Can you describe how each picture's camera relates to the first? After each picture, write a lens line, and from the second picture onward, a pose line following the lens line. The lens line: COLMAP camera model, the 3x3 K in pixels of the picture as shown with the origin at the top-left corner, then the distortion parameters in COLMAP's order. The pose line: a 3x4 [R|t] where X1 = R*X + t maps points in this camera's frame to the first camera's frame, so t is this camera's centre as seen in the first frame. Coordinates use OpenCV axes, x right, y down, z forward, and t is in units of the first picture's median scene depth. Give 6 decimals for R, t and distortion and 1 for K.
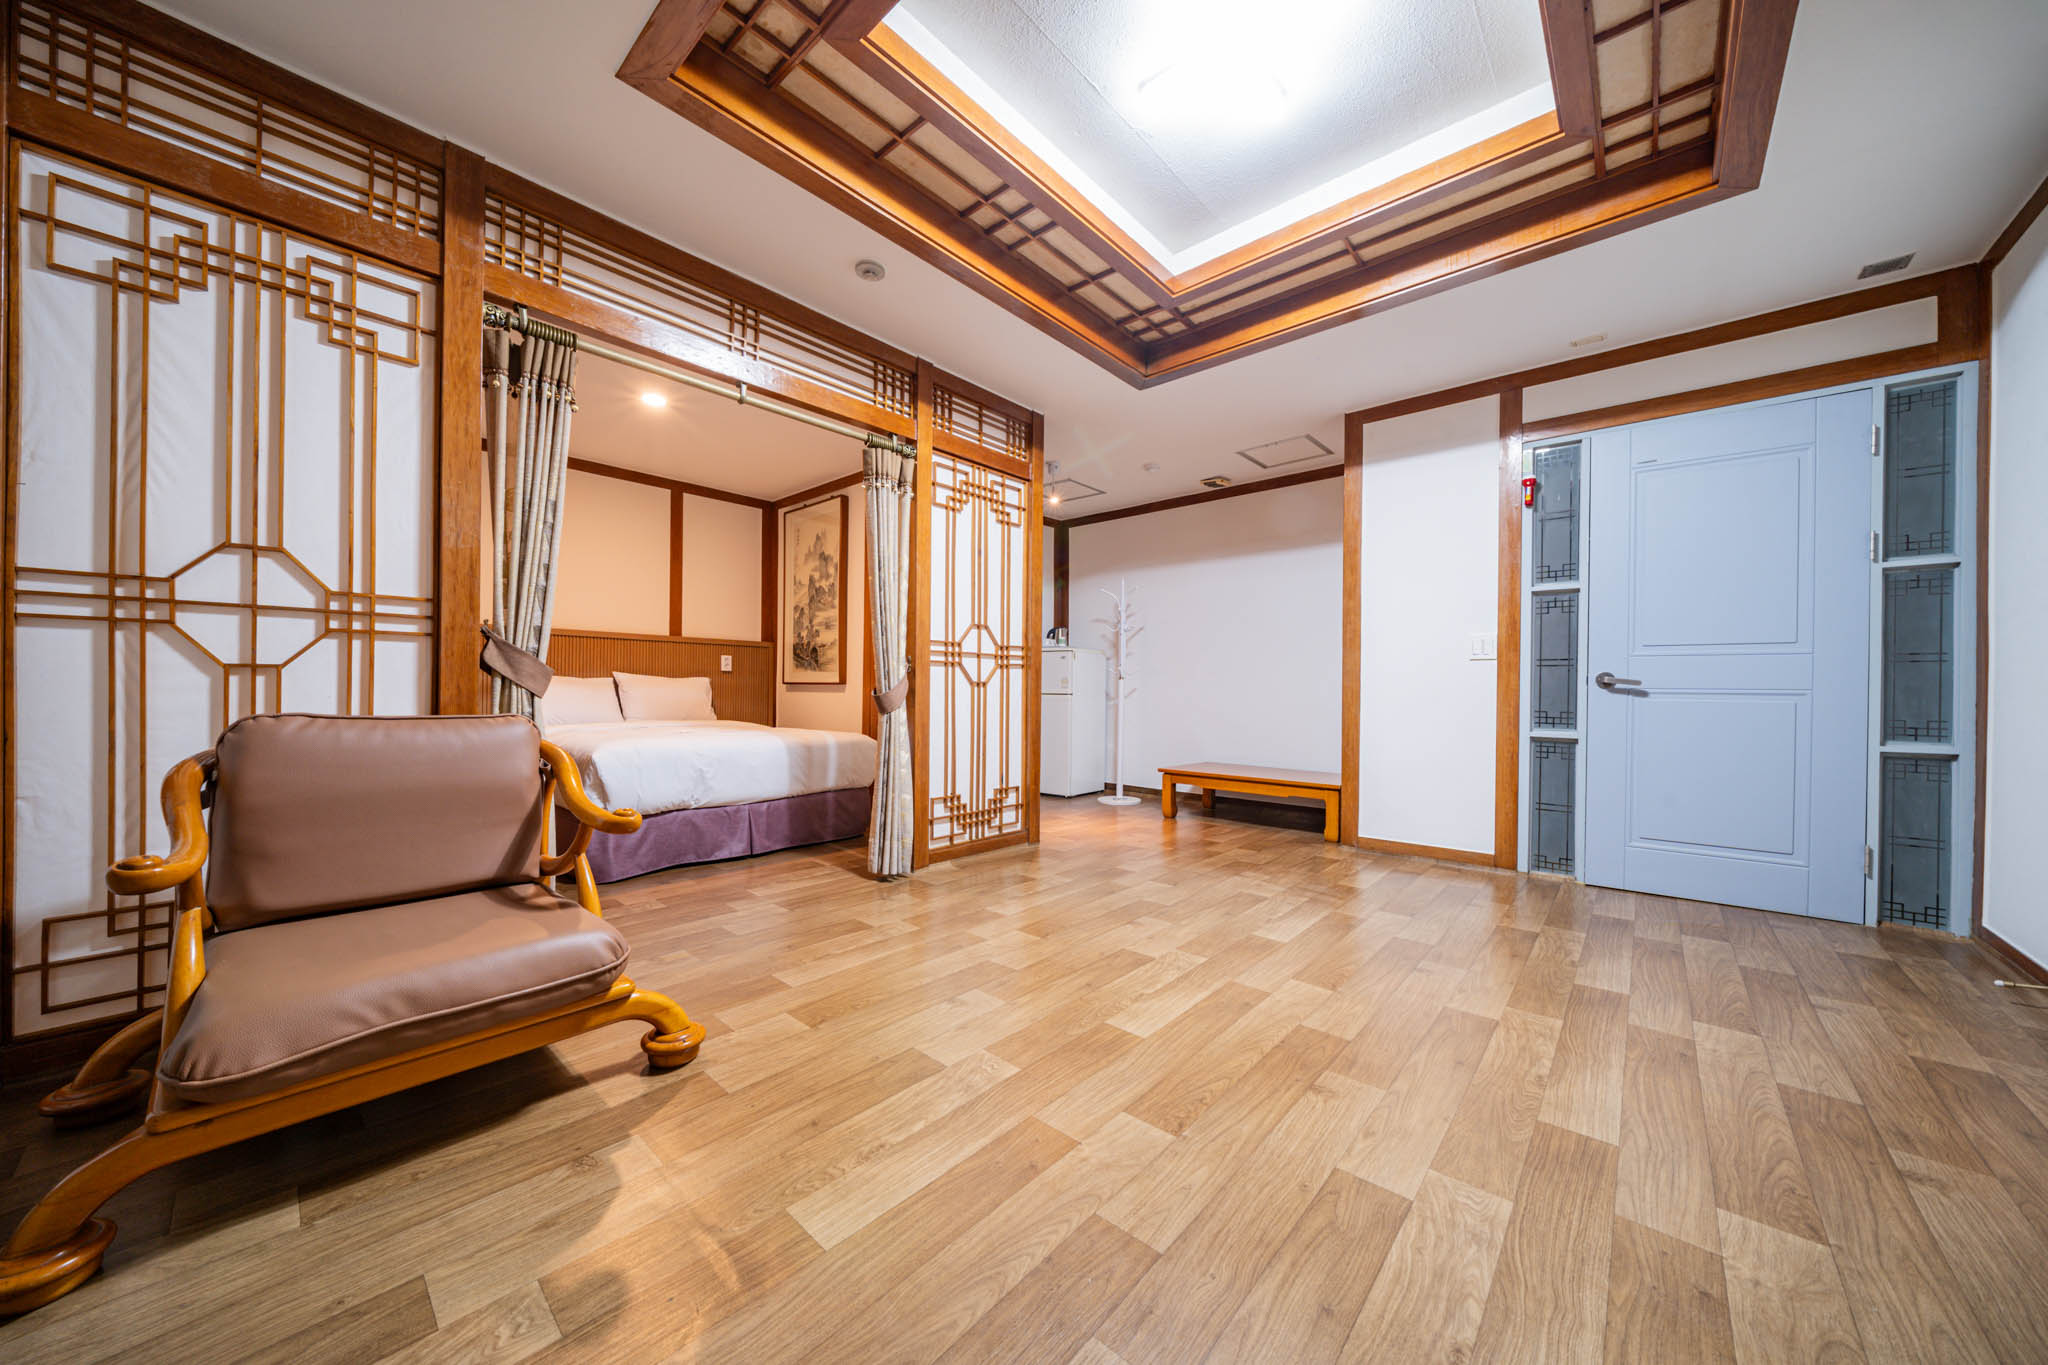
lens RADIAL K [[701.2, 0, 1016.0], [0, 701.2, 691.4], [0, 0, 1]] dist [-0.002505, -0.000025]
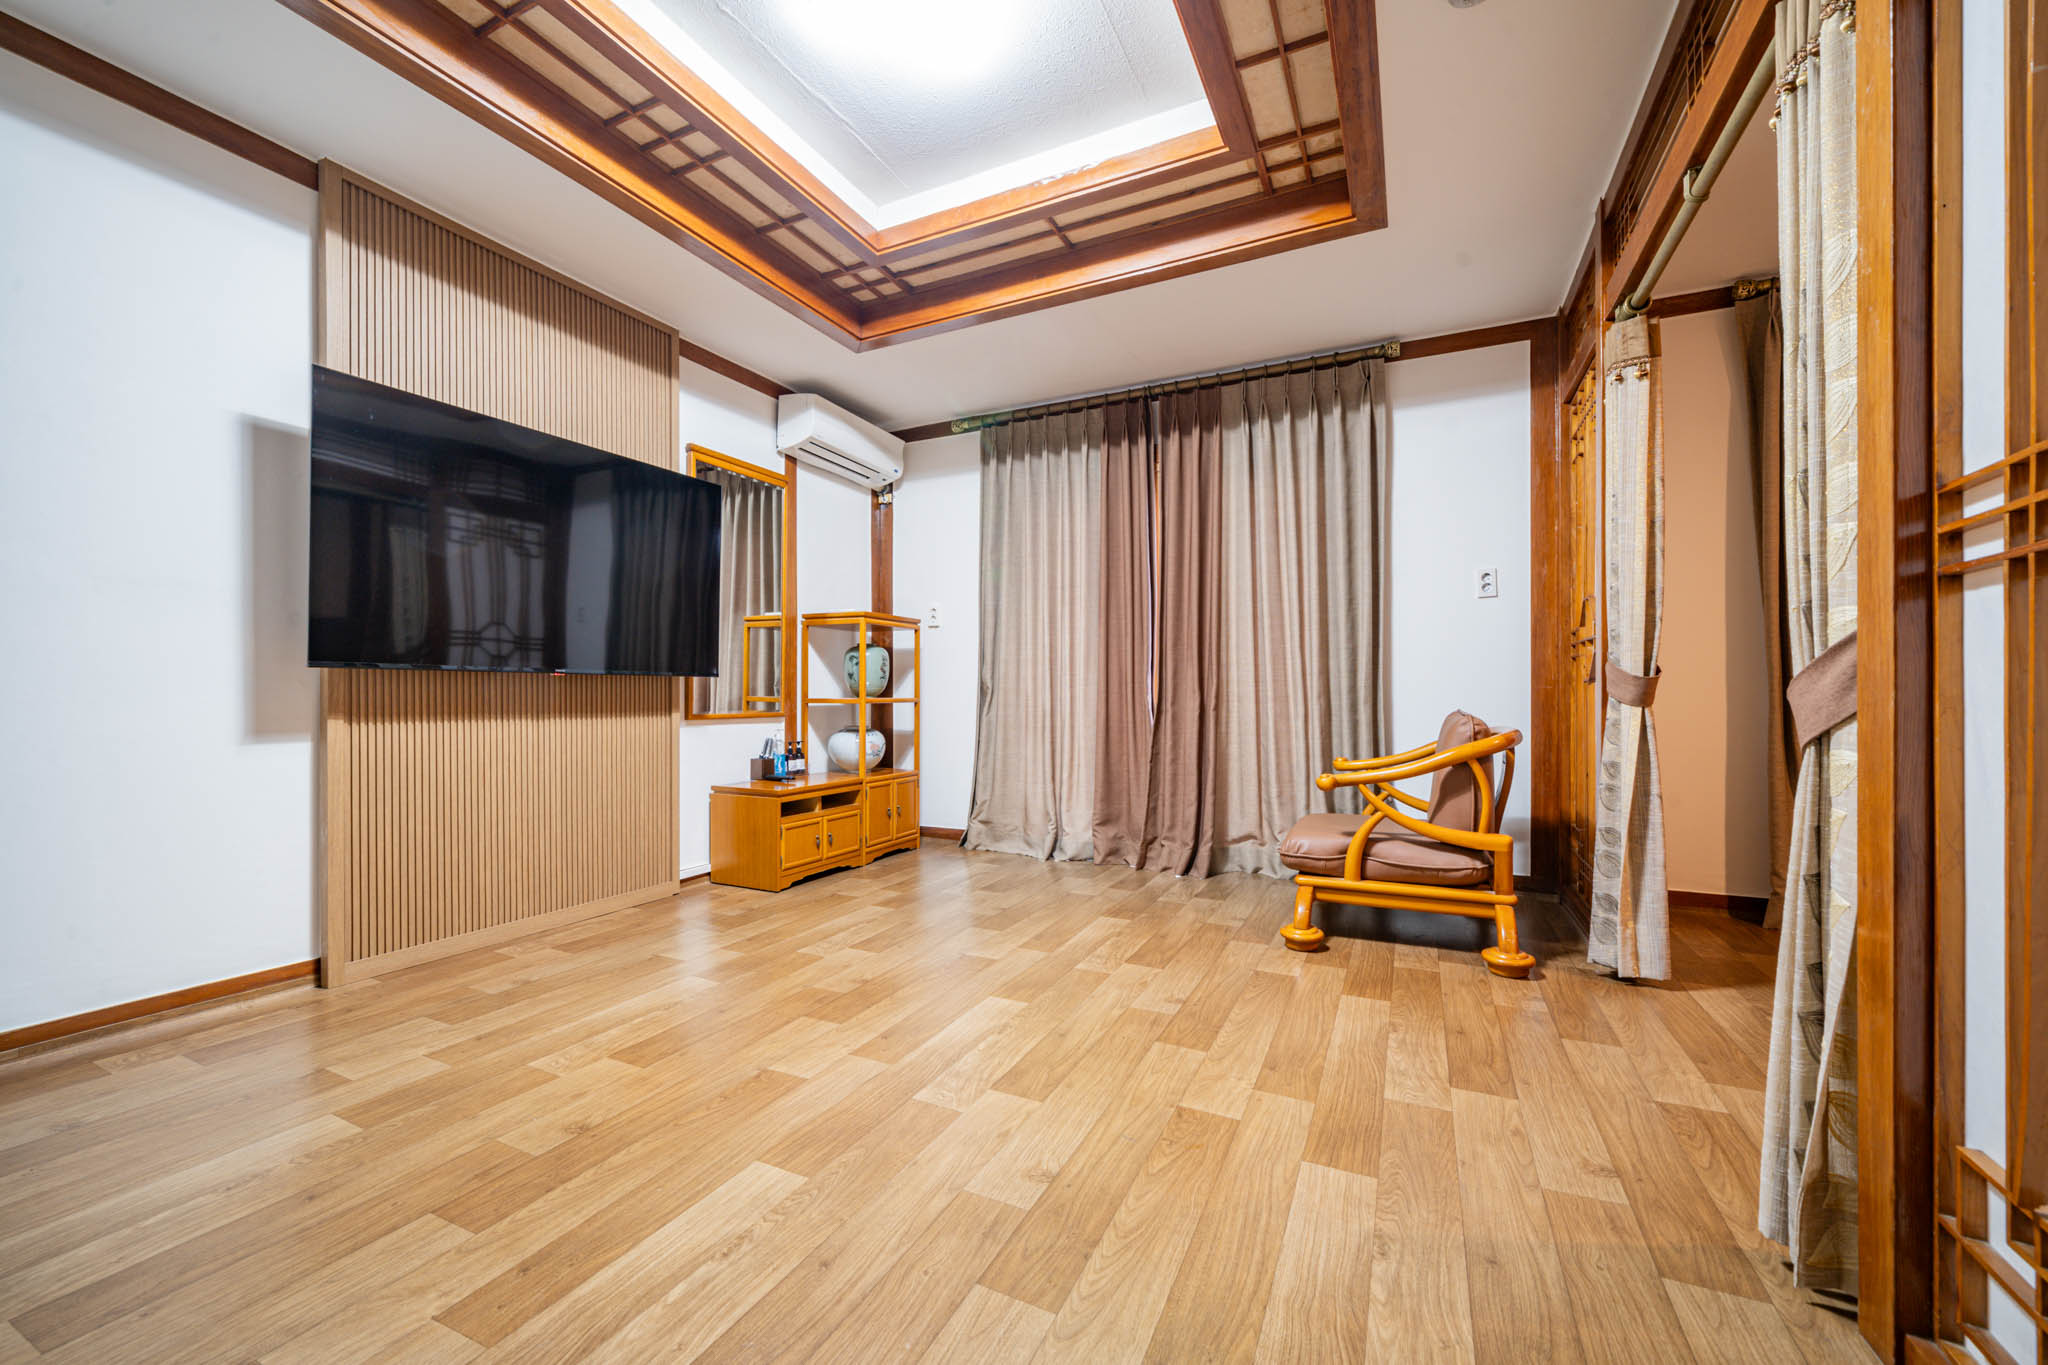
lens RADIAL K [[806.3, 0, 1022.1], [0, 806.3, 693.6], [0, 0, 1]] dist [-0.005661, 0.000031]
pose [[-0.961239, -0.005702, -0.275657, 0.257726], [-0.004464, 0.999977, -0.005121, 0.002361], [0.275680, -0.003692, -0.961242, 1.173940]]
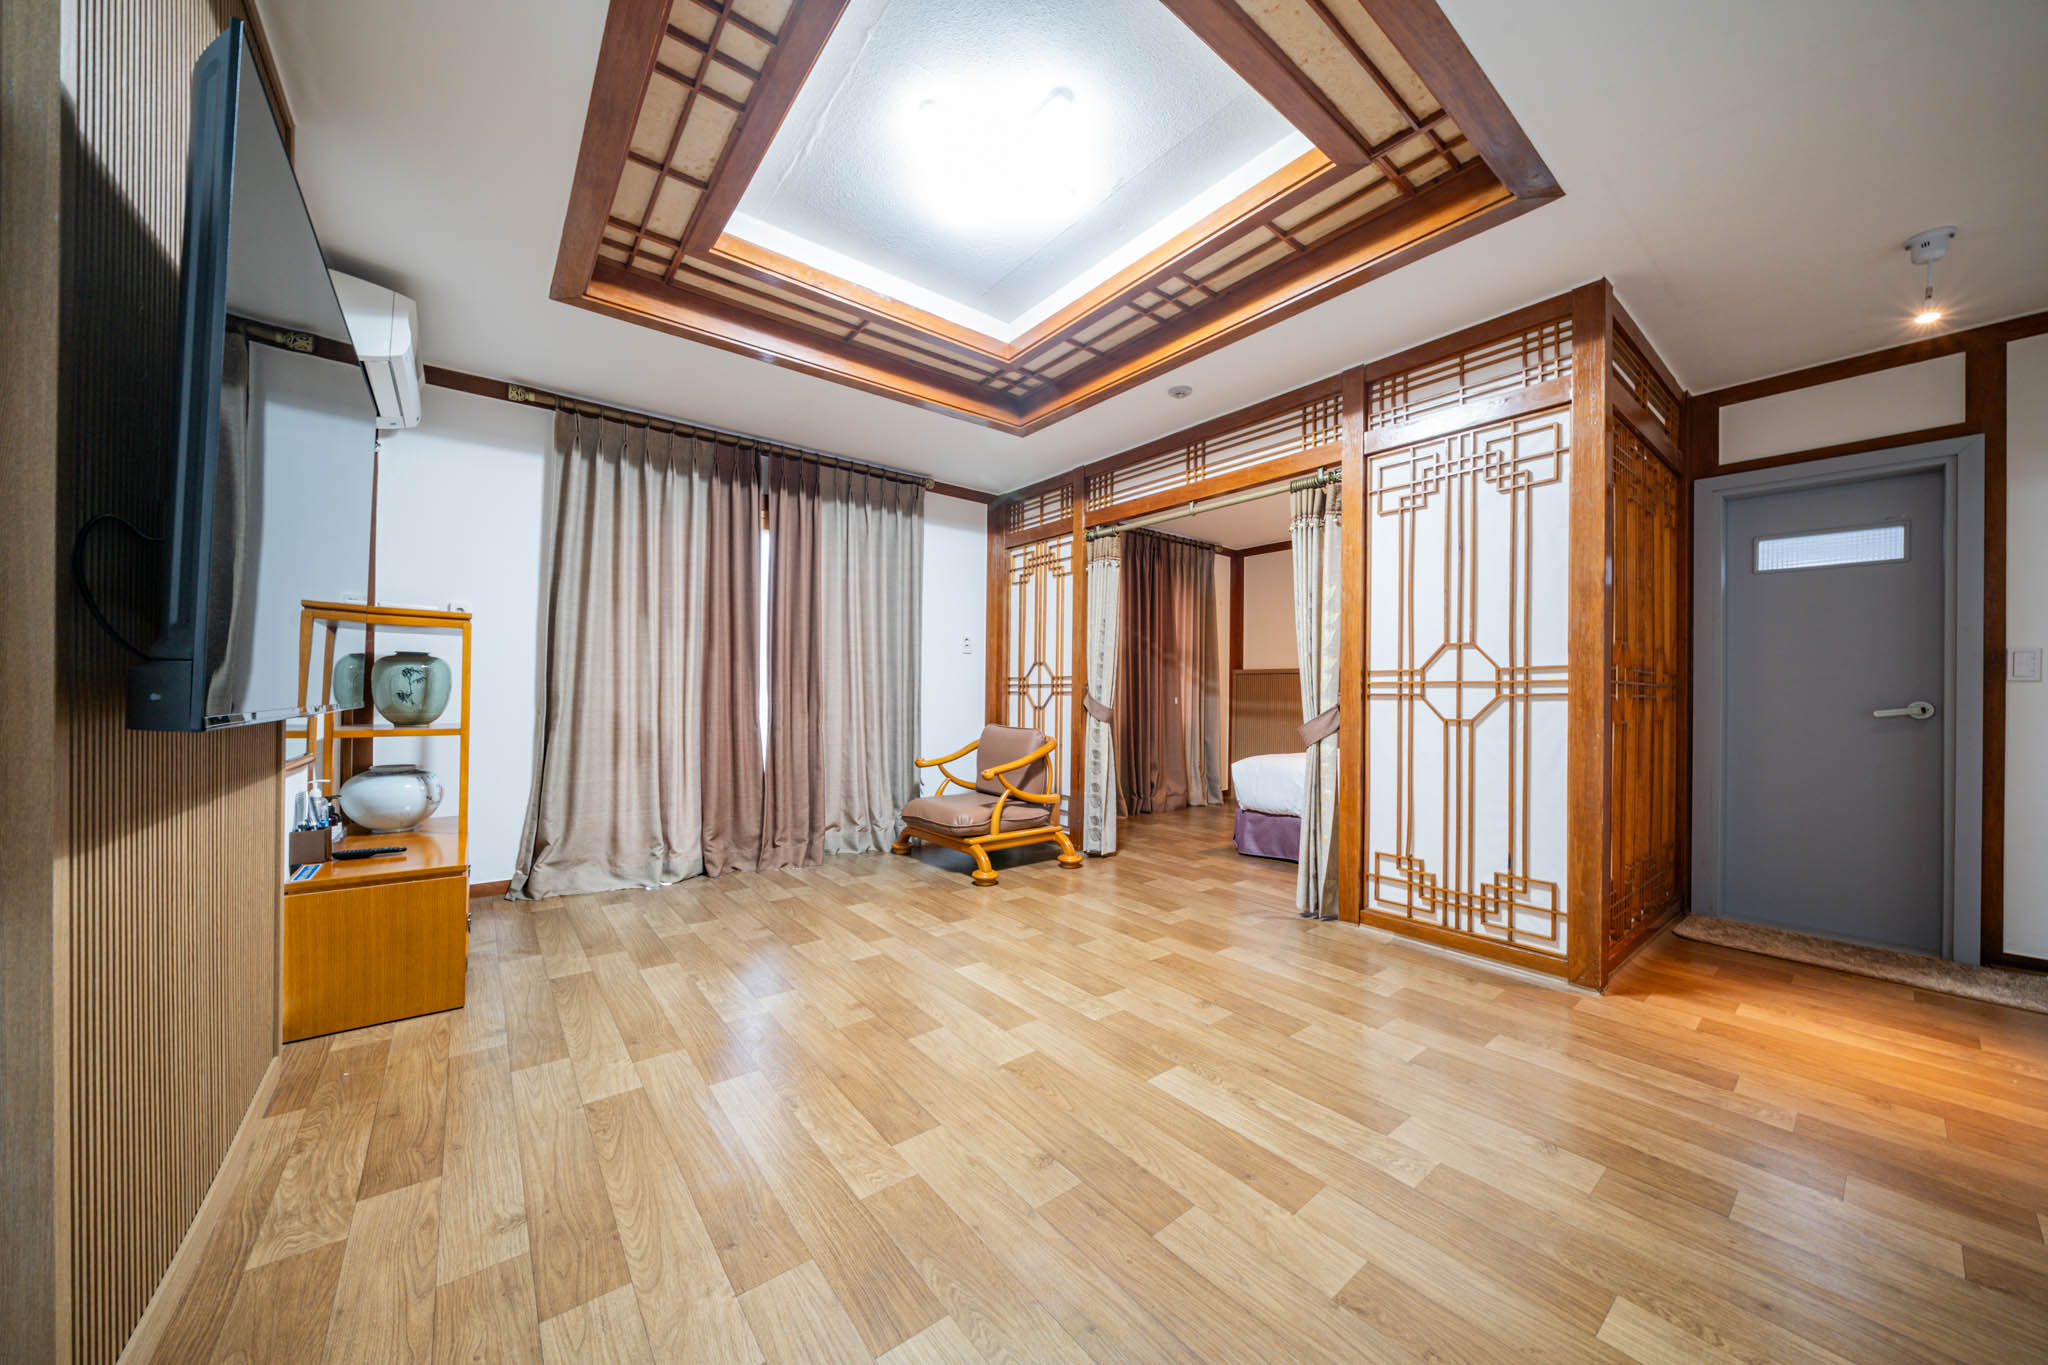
lens RADIAL K [[701.2, 0, 1010.2], [0, 701.2, 690.5], [0, 0, 1]] dist [-0.002505, -0.000025]
pose [[-0.171479, -0.013808, -0.985091, 0.821139], [-0.009094, 0.999881, -0.012433, -0.033310], [0.985146, 0.006826, -0.171584, 0.697852]]
